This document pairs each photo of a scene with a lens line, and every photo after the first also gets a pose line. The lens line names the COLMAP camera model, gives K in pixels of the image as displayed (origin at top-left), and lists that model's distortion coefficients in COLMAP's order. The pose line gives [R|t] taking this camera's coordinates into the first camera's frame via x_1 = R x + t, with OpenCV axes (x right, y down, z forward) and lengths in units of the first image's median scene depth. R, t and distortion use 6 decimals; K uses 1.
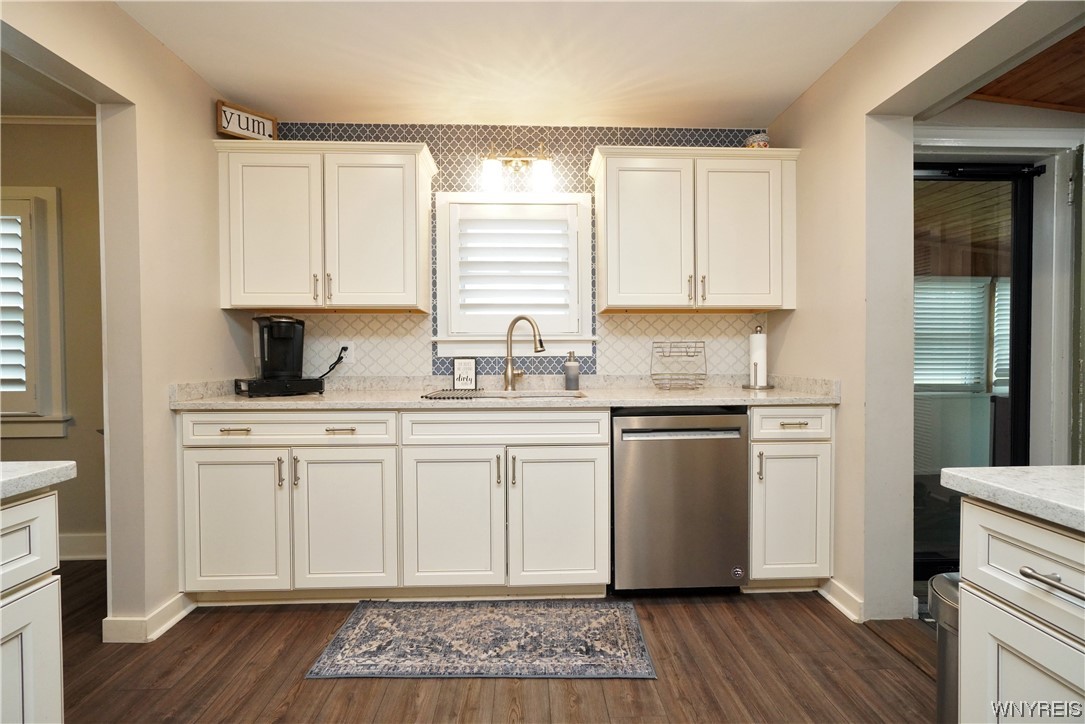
lens RADIAL K [[473.1, 0, 543.1], [0, 473.1, 358.9], [0, 0, 1]] dist [-0.000365, 0.000262]
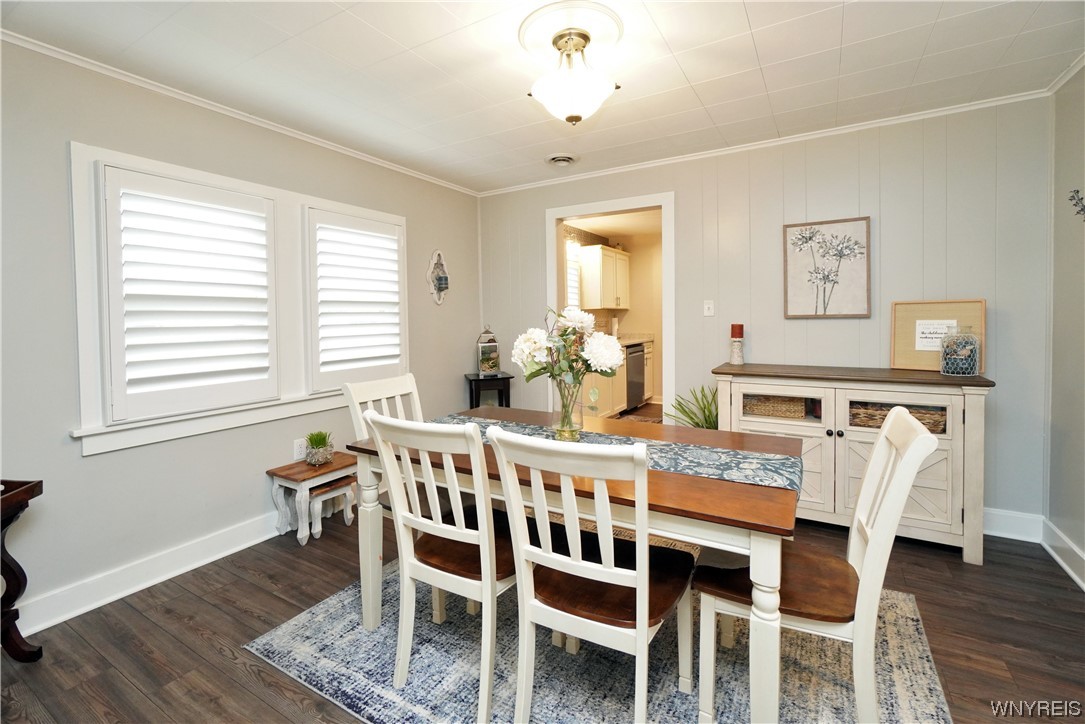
lens RADIAL K [[482.1, 0, 522.8], [0, 482.1, 330.0], [0, 0, 1]] dist [-0.000986, 0.000000]
pose [[0.561259, -0.022103, 0.827345, -2.259201], [0.018749, 0.999726, 0.013989, -0.037763], [-0.827428, 0.007660, 0.561520, -0.100873]]
